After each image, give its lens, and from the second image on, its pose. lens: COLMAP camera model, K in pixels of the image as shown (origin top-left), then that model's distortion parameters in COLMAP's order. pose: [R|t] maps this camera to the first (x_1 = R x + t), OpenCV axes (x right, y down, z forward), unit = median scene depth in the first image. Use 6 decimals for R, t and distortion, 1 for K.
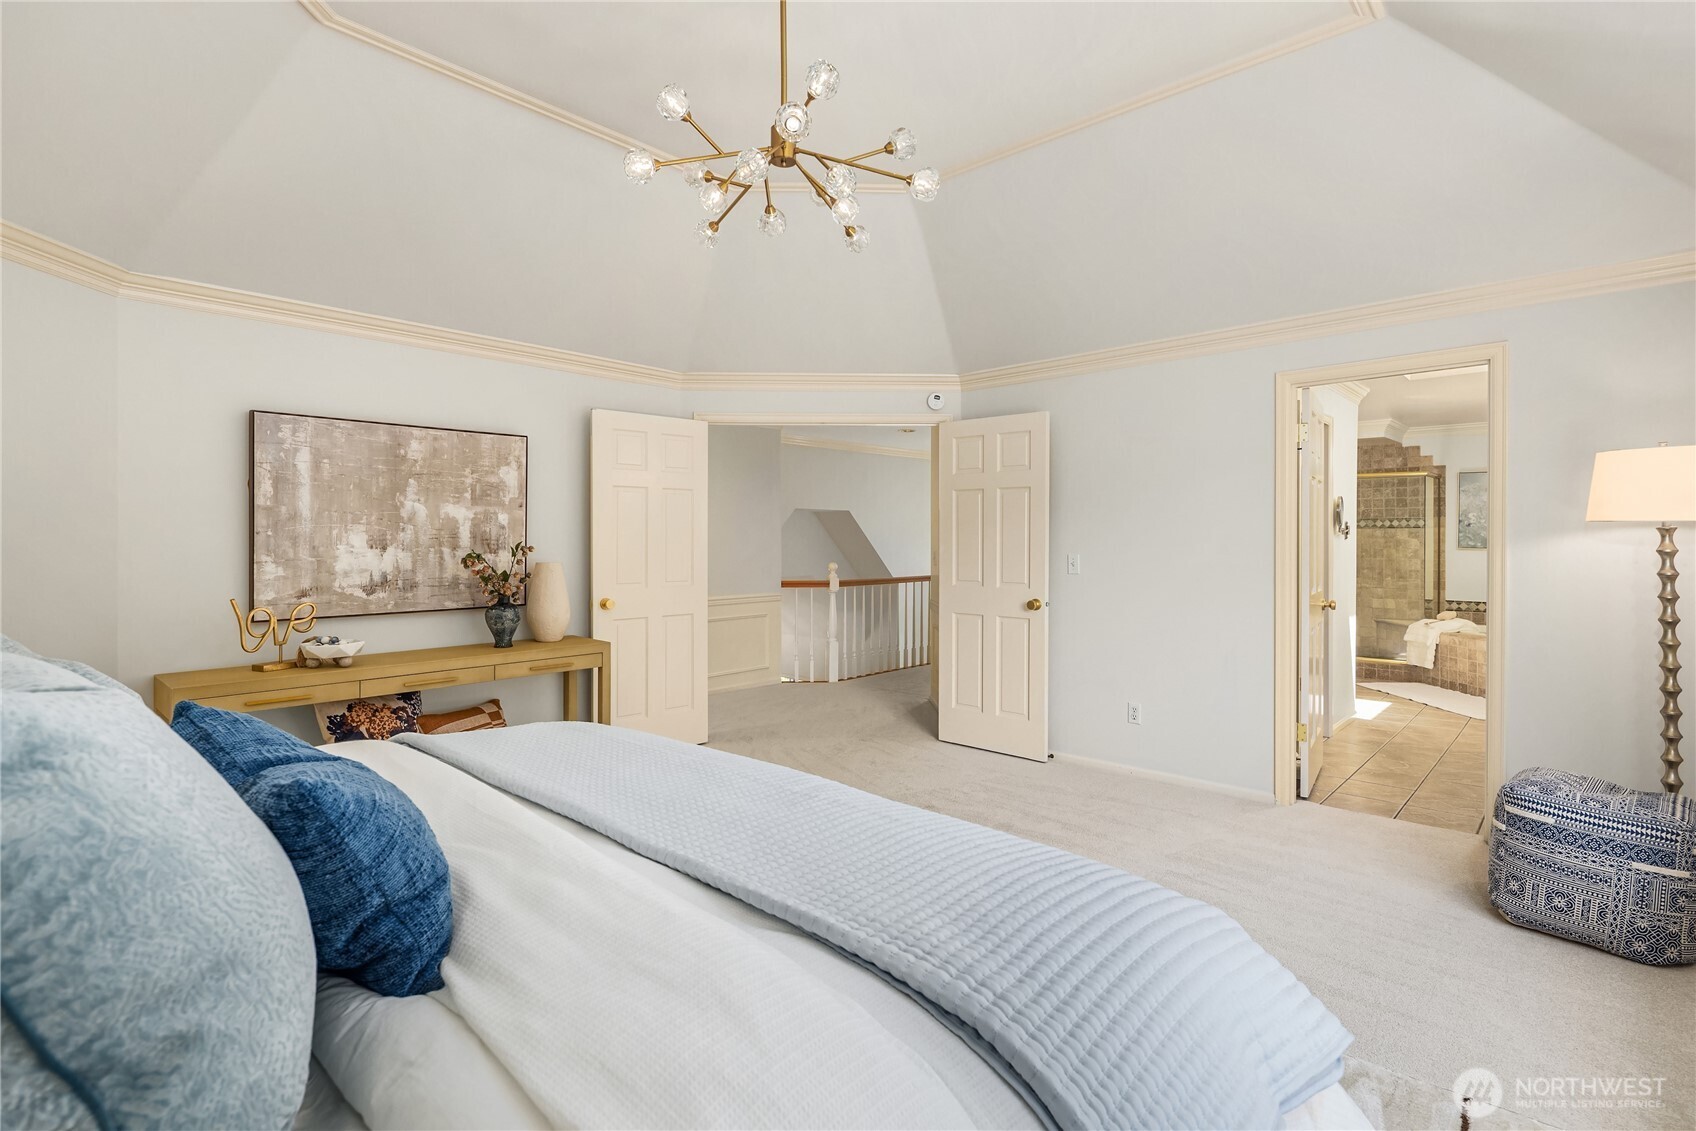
lens RADIAL K [[820.3, 0, 842.8], [0, 820.3, 536.3], [0, 0, 1]] dist [0.005043, -0.002432]
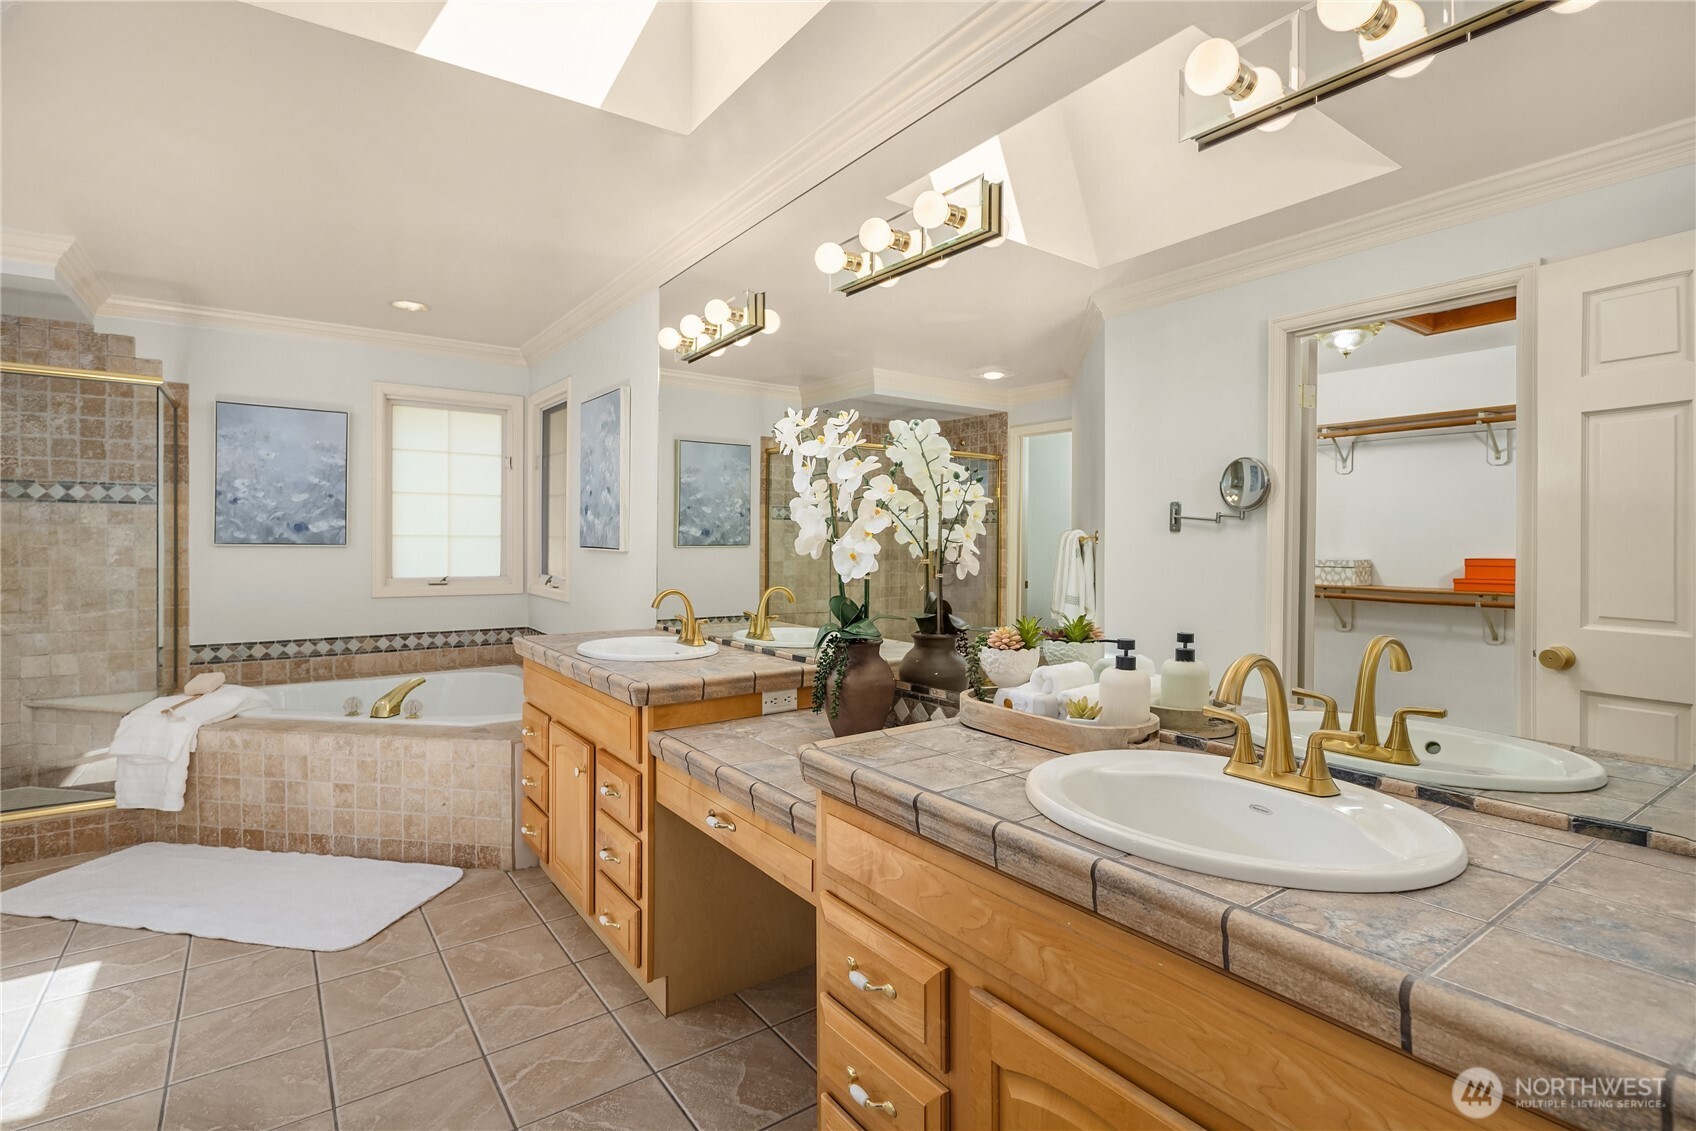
lens RADIAL K [[820.3, 0, 853.2], [0, 820.3, 556.3], [0, 0, 1]] dist [0.005043, -0.002432]
pose [[0.203897, -0.006736, 0.978969, 0.309627], [-0.004875, 0.999957, 0.007896, 0.015449], [-0.978980, -0.006382, 0.203855, 0.481425]]
